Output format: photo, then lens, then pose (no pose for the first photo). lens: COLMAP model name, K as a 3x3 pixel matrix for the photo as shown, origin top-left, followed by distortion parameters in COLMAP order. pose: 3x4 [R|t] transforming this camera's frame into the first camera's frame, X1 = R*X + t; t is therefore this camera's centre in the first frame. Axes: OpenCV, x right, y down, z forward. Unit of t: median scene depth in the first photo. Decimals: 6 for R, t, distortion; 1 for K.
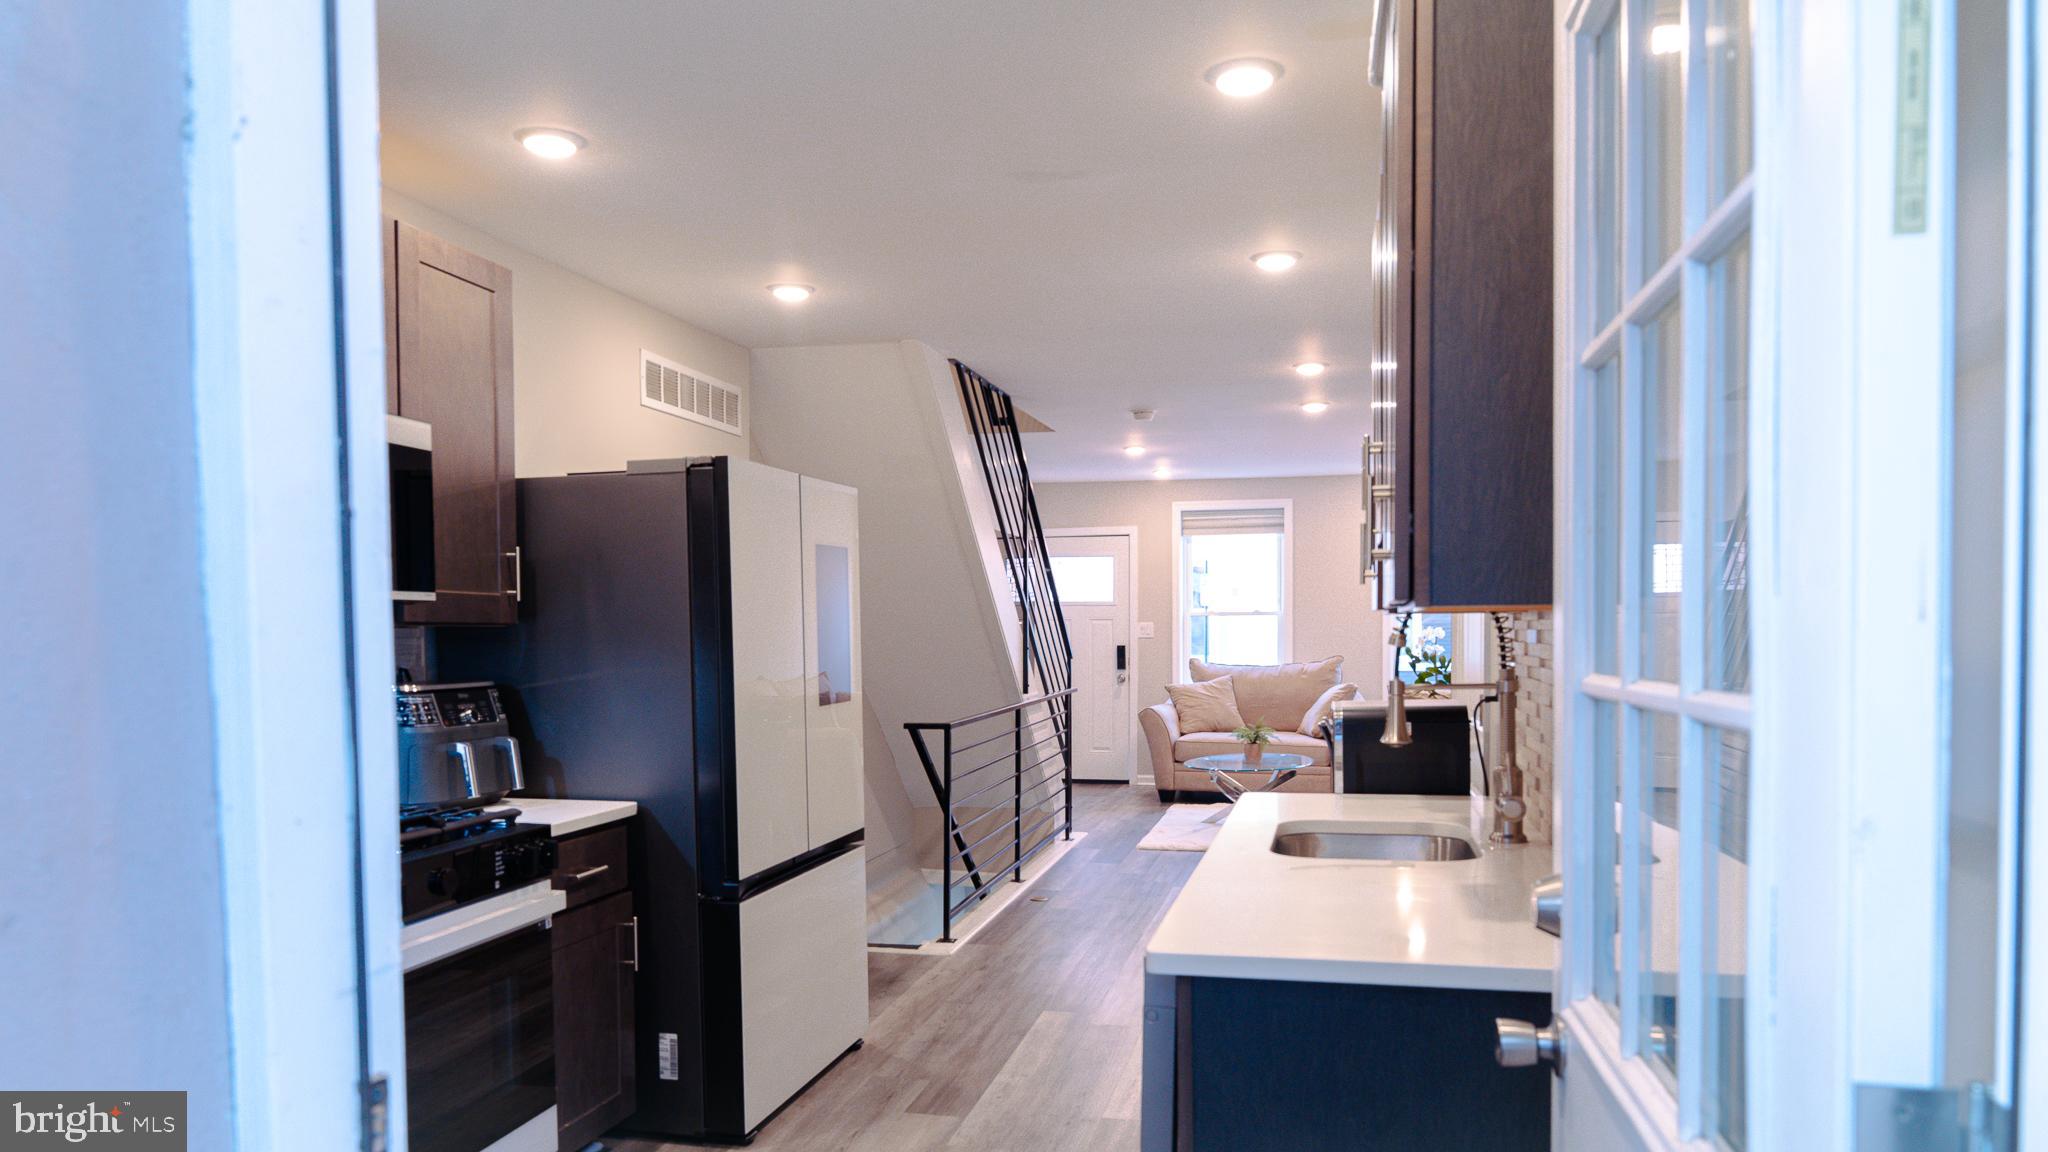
lens RADIAL K [[1346.6, 0, 1020.6], [0, 1346.6, 682.9], [0, 0, 1]] dist [-0.016501, 0.006329]
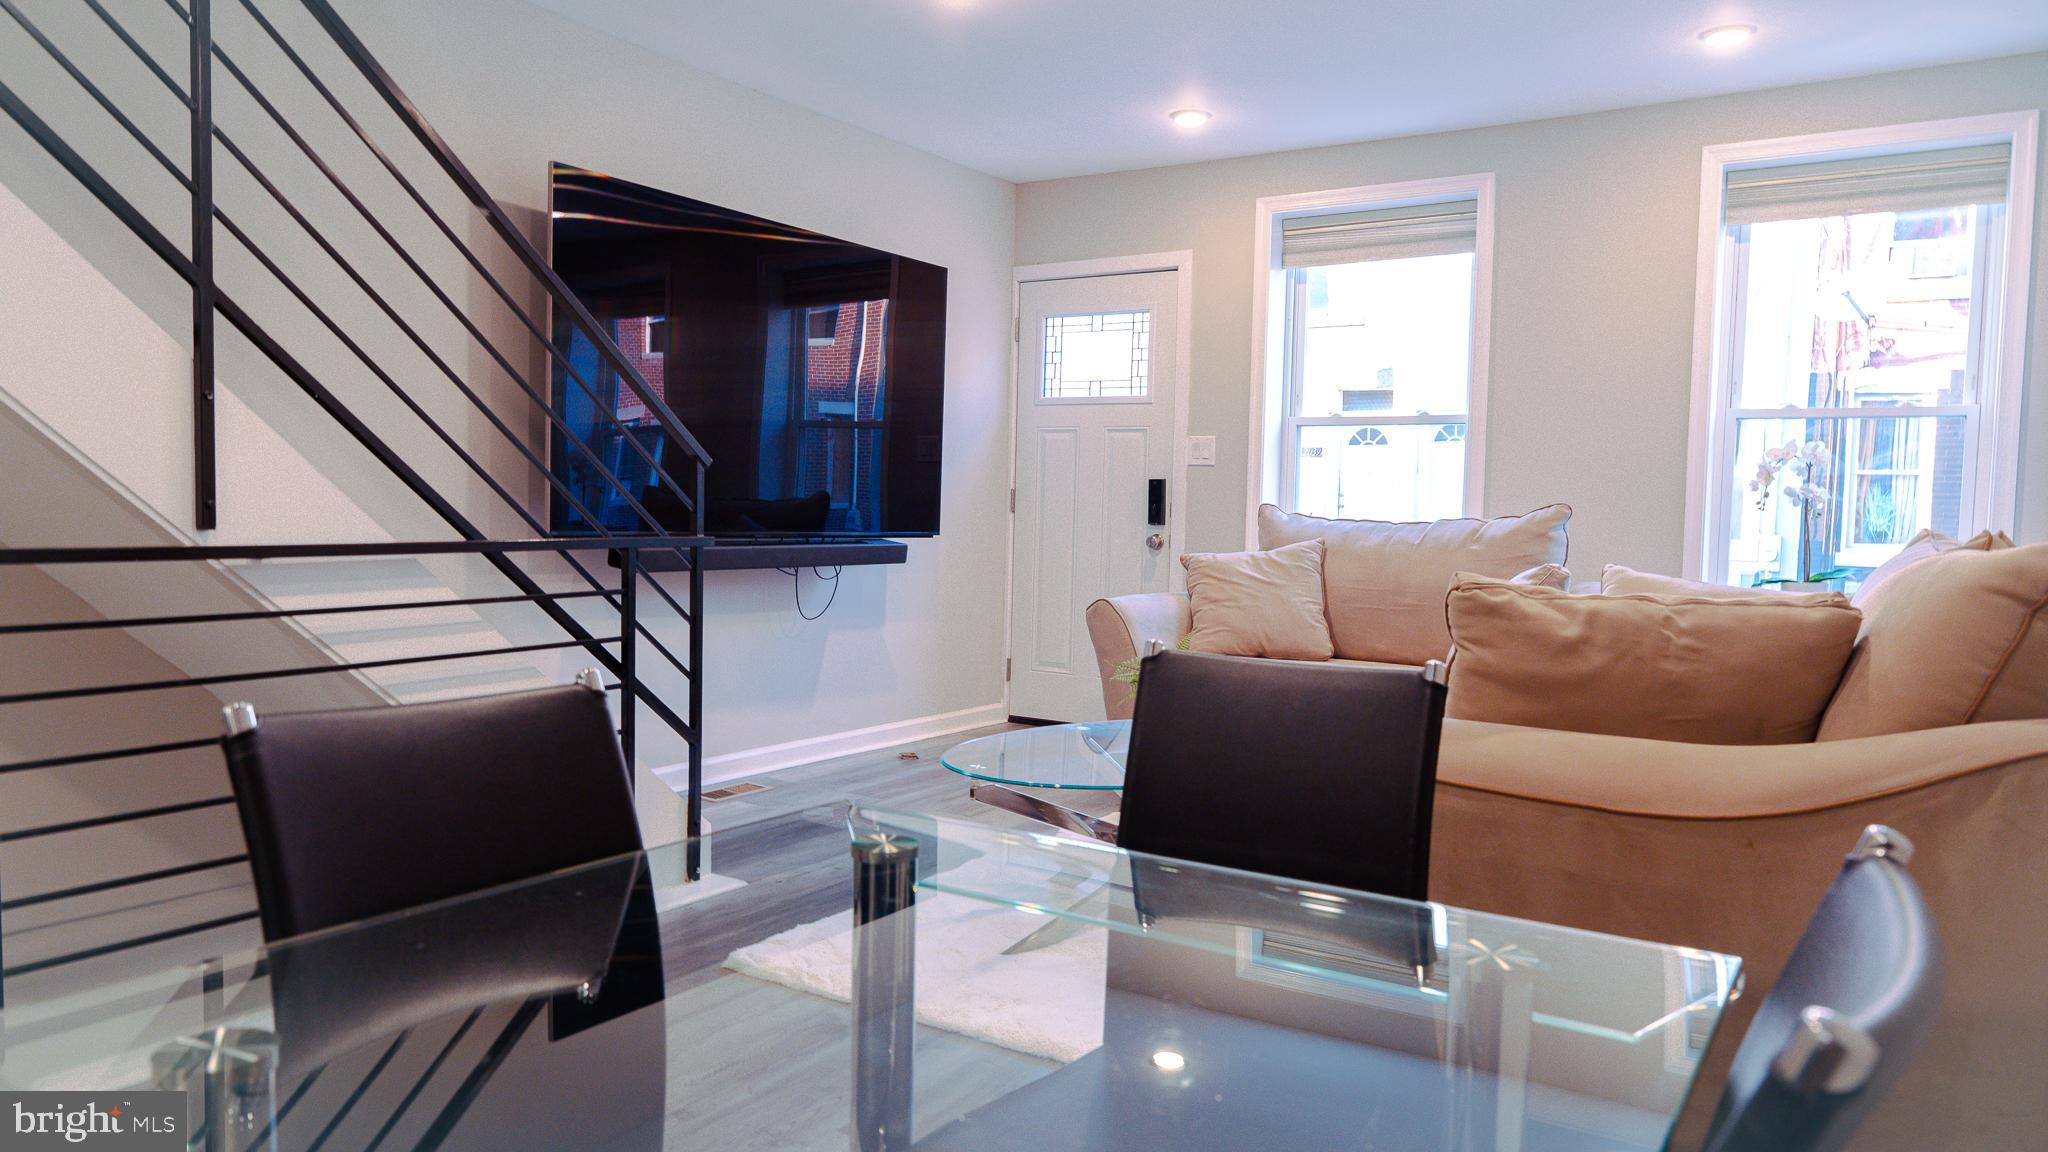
lens RADIAL K [[1346.6, 0, 1035.3], [0, 1346.6, 582.9], [0, 0, 1]] dist [-0.016501, 0.006329]
pose [[0.941187, 0.045631, -0.334790, 0.670649], [-0.039458, 0.998903, 0.025219, 0.004528], [0.335573, -0.010526, 0.941955, 1.557844]]
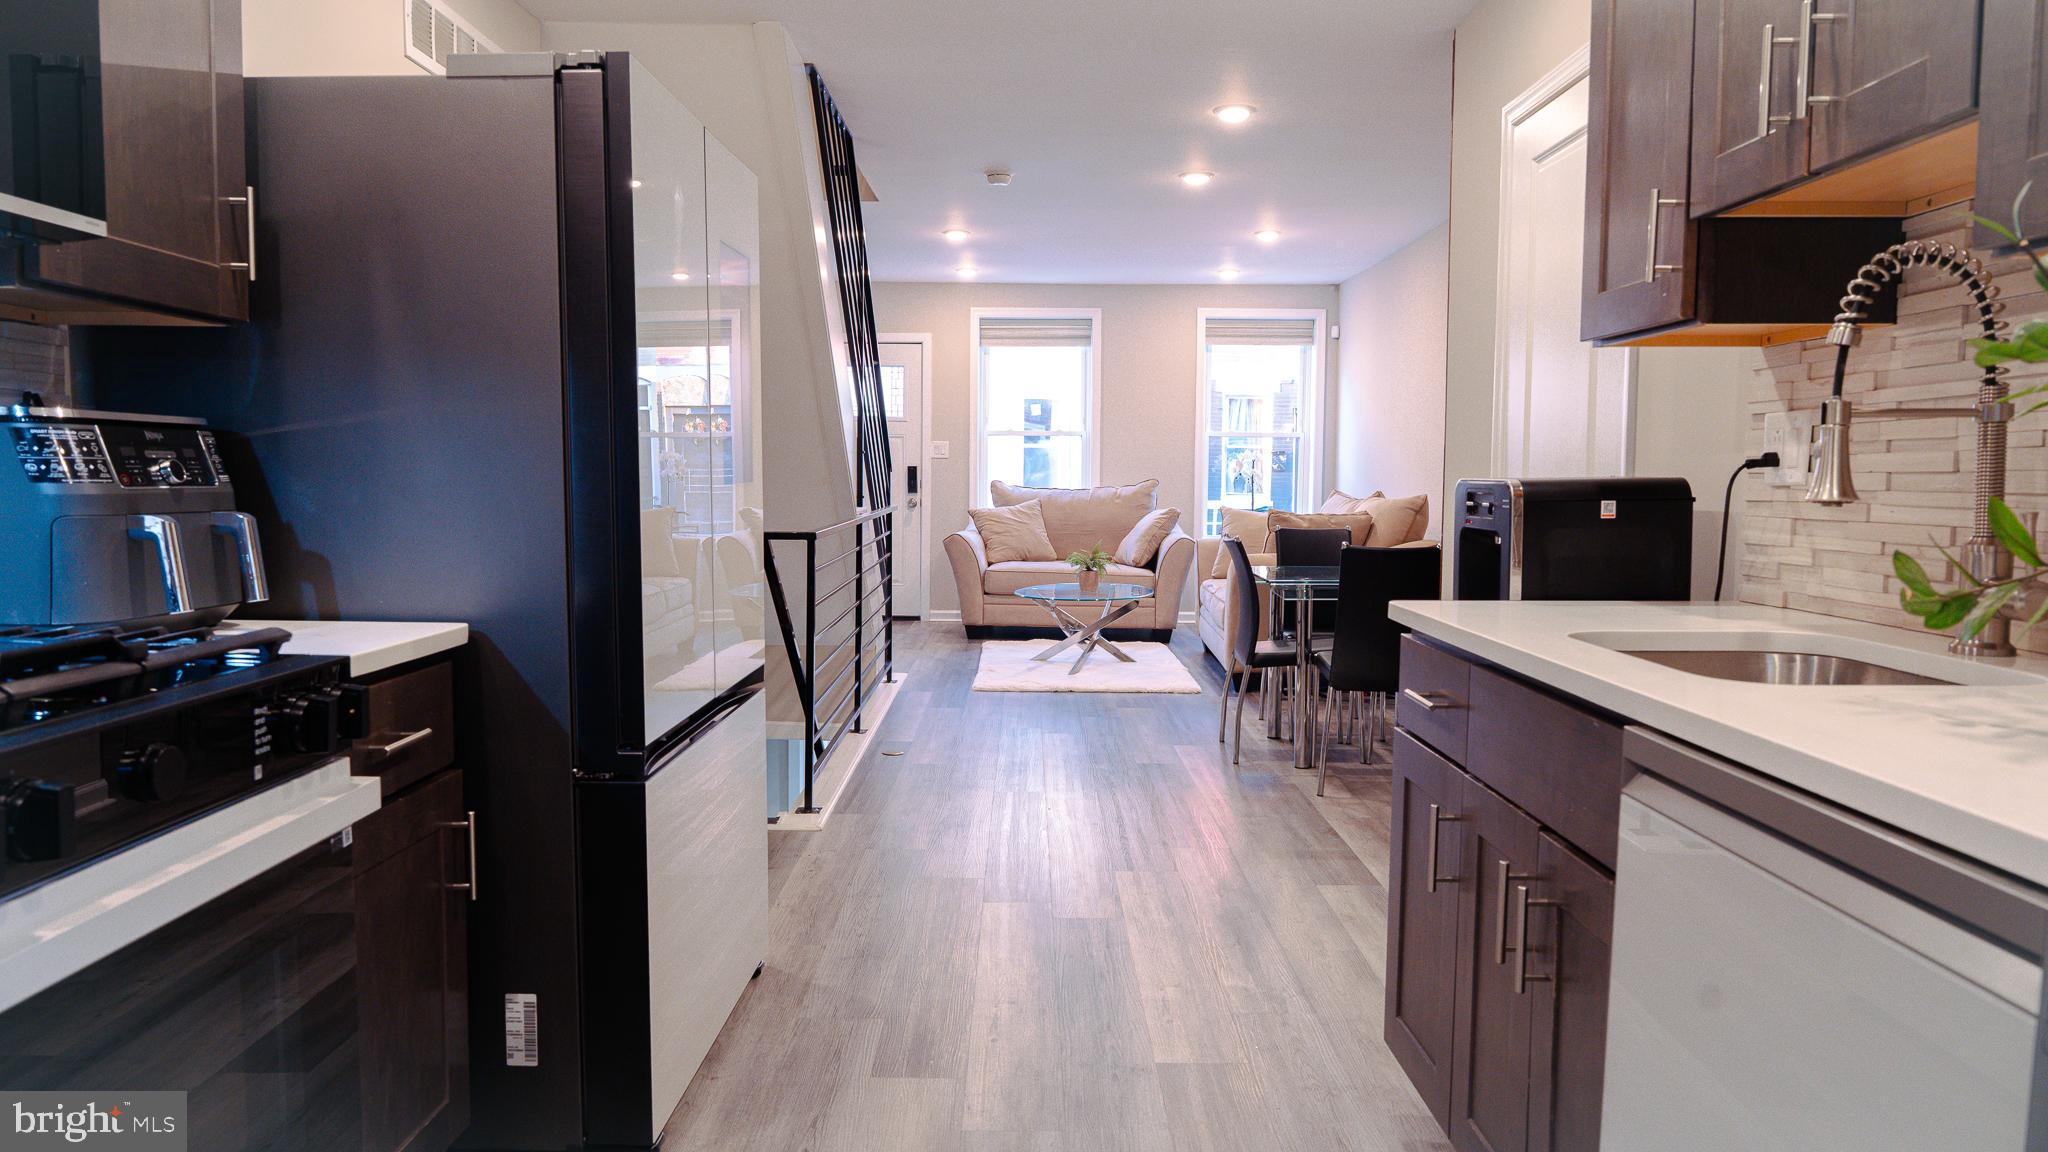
lens RADIAL K [[1346.6, 0, 1014.3], [0, 1346.6, 571.8], [0, 0, 1]] dist [-0.016501, 0.006329]
pose [[0.976199, -0.001438, 0.216873, -0.172614], [-0.005537, 0.999487, 0.031552, 0.044159], [-0.216807, -0.032002, 0.975690, 0.347523]]
